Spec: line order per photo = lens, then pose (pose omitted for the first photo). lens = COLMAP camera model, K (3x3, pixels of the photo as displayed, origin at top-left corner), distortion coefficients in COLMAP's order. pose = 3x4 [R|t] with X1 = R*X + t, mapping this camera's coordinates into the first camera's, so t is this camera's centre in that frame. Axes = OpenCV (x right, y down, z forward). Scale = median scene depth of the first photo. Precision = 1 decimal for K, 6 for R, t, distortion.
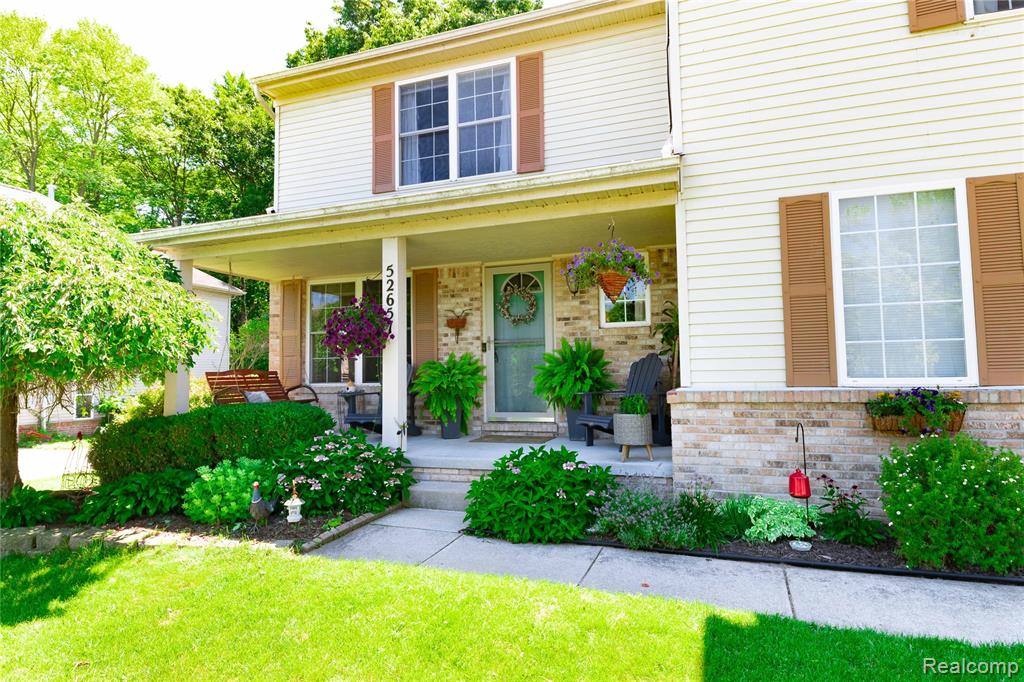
lens RADIAL K [[598.3, 0, 511.9], [0, 598.3, 325.7], [0, 0, 1]] dist [0.000733, -0.001880]
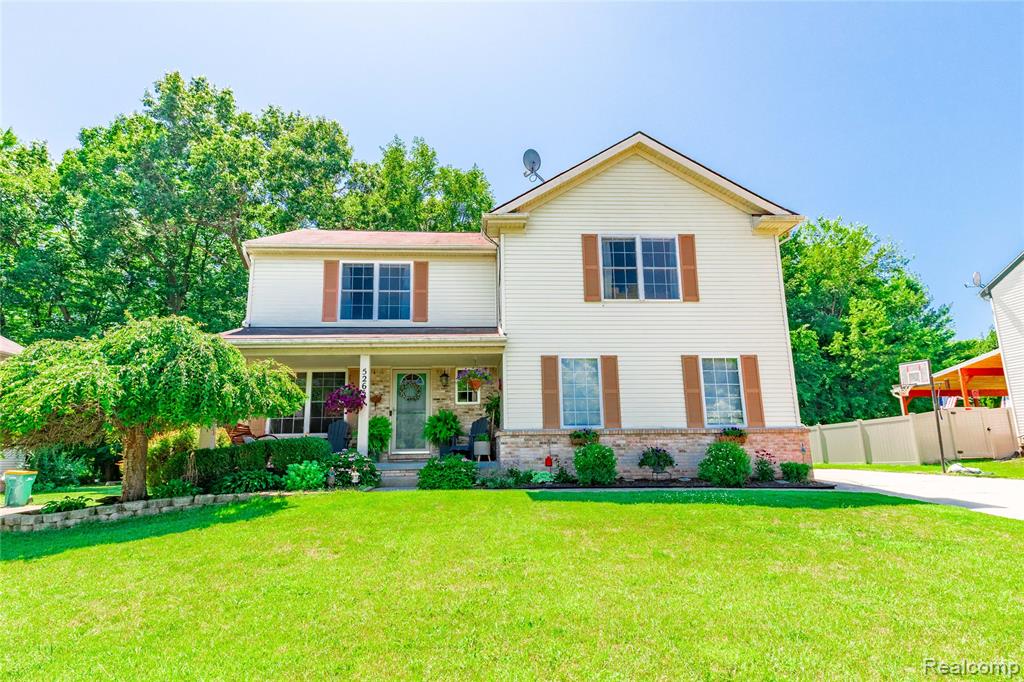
lens RADIAL K [[459.2, 0, 506.6], [0, 459.2, 322.0], [0, 0, 1]] dist [0.002414, 0.000137]
pose [[0.921137, 0.104127, 0.375052, -0.339817], [-0.033514, 0.981192, -0.190102, 0.021647], [-0.387793, 0.162541, 0.907302, -0.578784]]
